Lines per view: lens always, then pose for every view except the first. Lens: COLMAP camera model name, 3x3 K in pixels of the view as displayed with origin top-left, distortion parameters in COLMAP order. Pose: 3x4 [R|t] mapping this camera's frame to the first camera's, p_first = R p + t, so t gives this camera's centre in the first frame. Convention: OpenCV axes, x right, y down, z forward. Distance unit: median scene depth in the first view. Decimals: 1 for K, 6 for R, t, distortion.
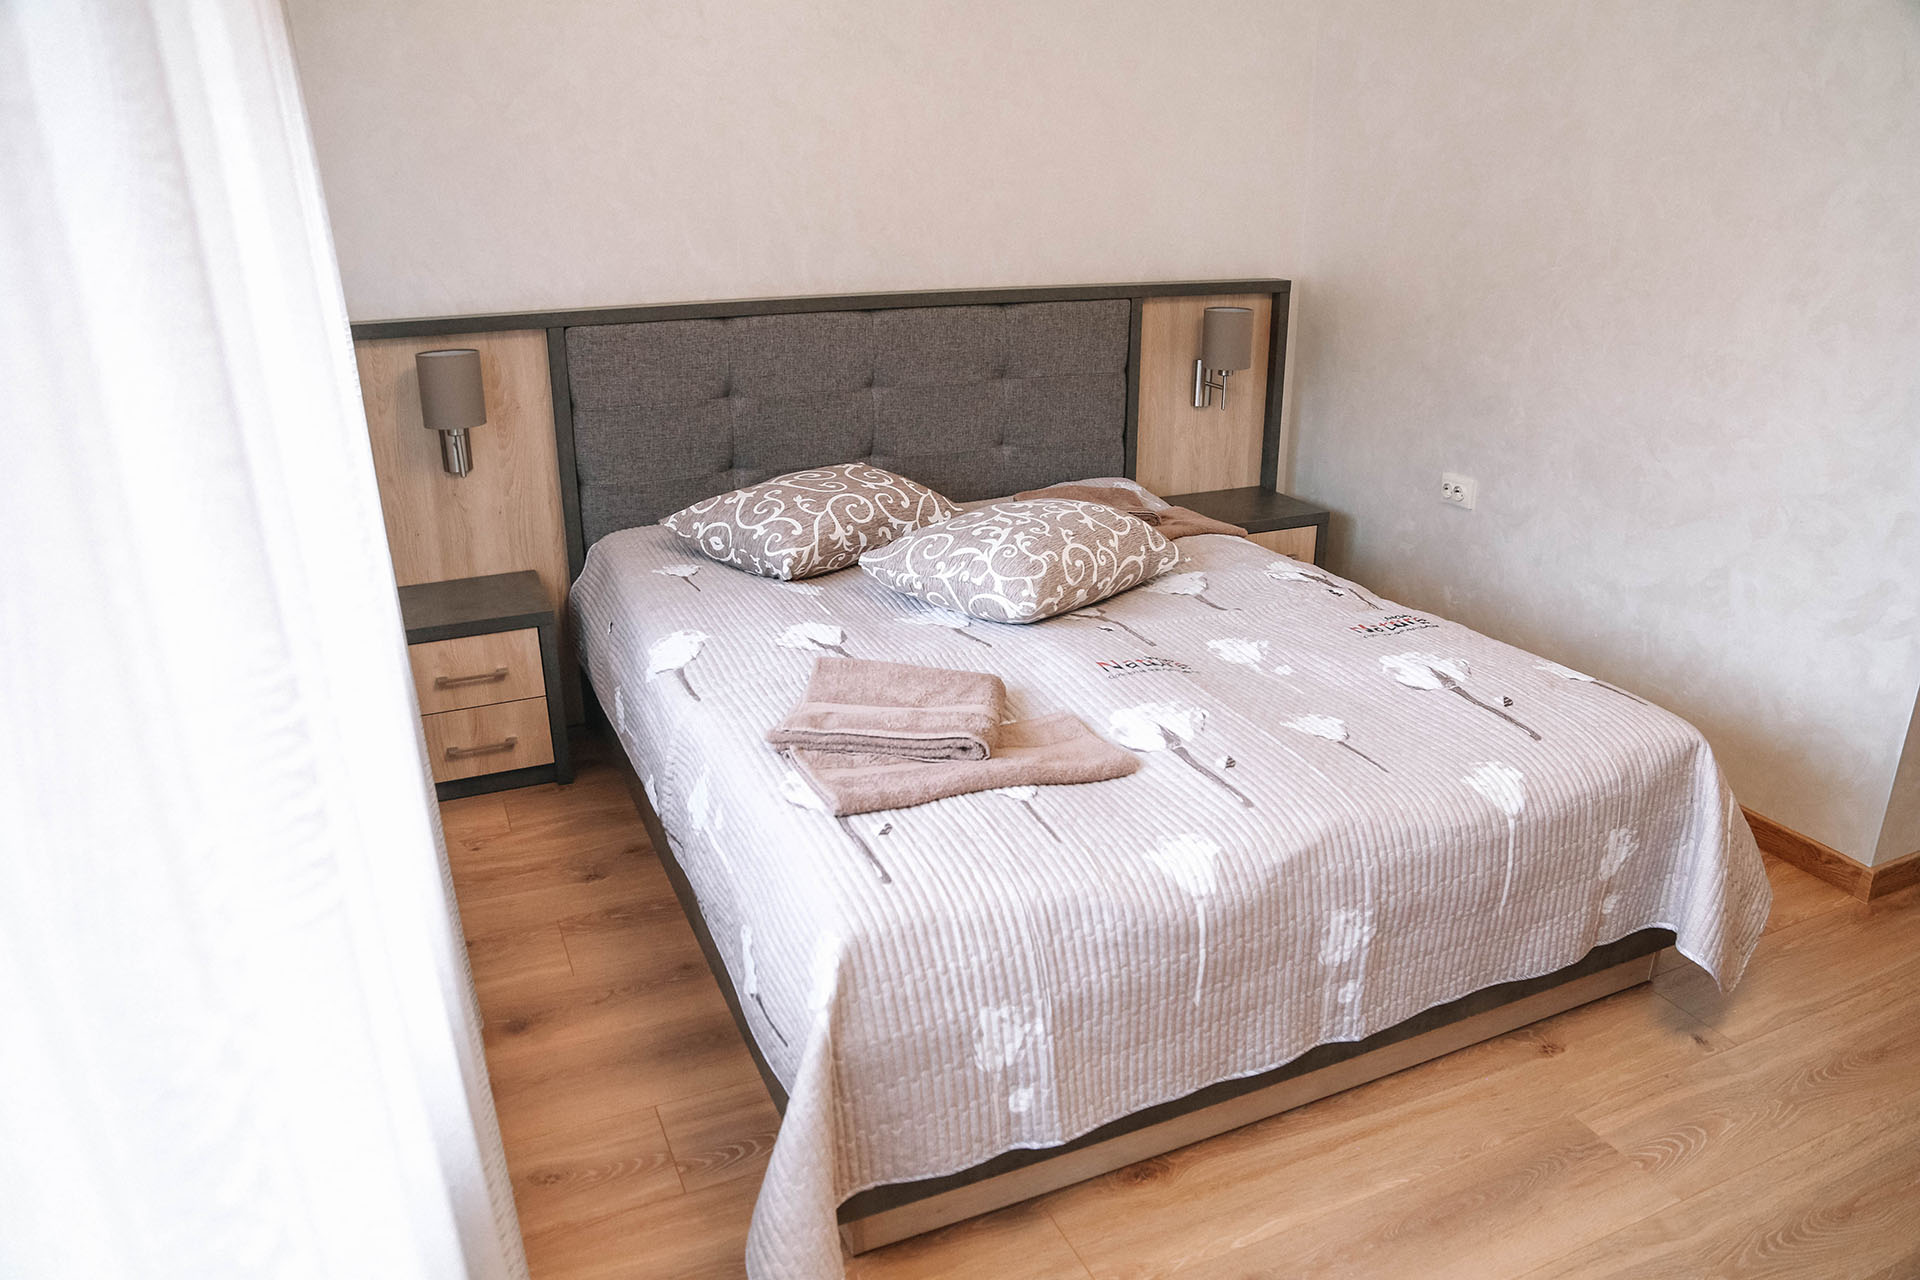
lens RADIAL K [[1314.8, 0, 961.3], [0, 1314.8, 647.0], [0, 0, 1]] dist [-0.114666, 0.060531]
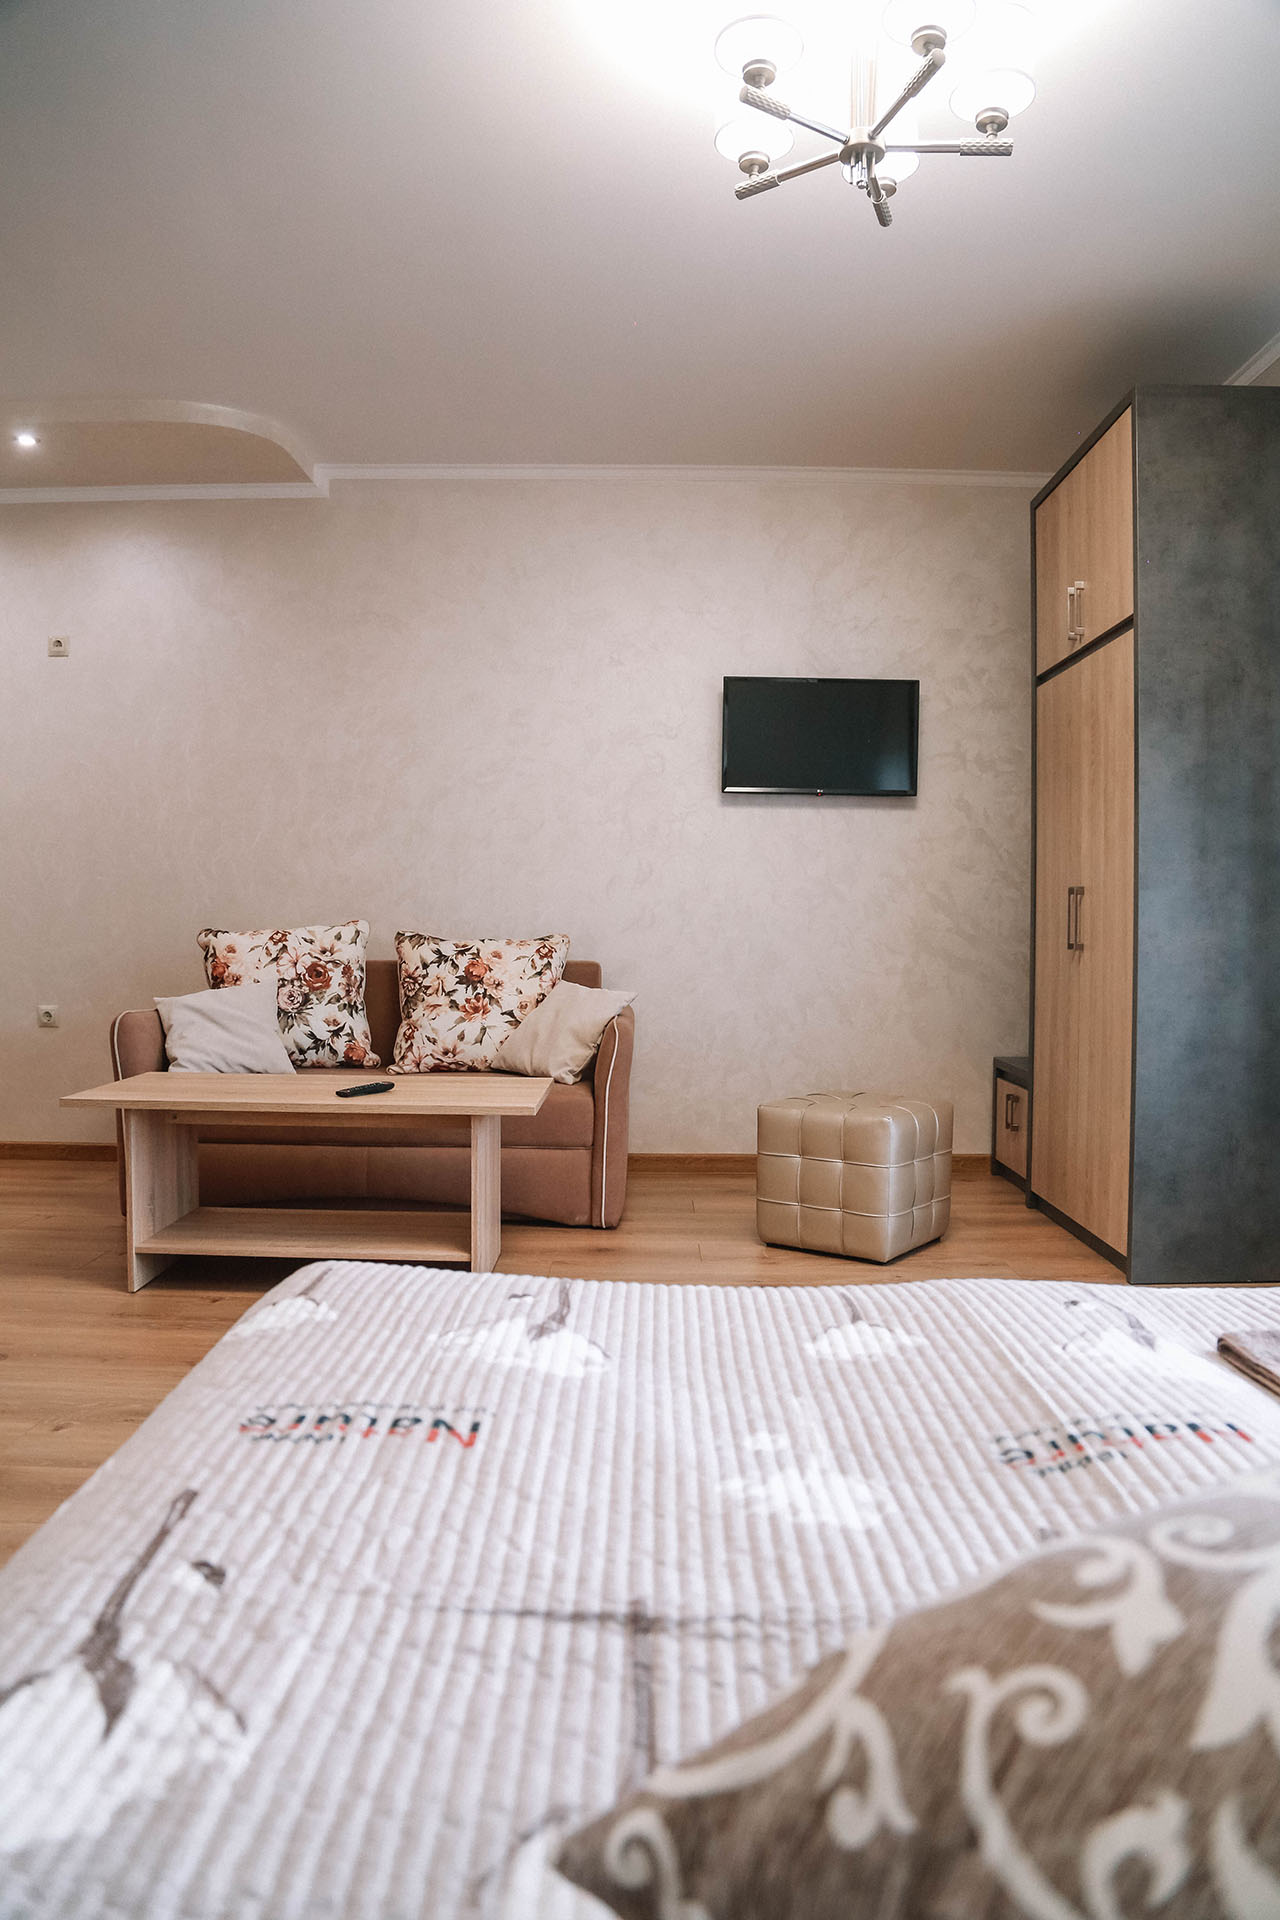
lens RADIAL K [[1314.8, 0, 636.1], [0, 1314.8, 964.3], [0, 0, 1]] dist [-0.114666, 0.060531]
pose [[-0.910796, -0.020333, 0.412355, 0.103177], [0.134591, 0.929600, 0.343118, -0.246913], [-0.390302, 0.368009, -0.843939, 1.174204]]
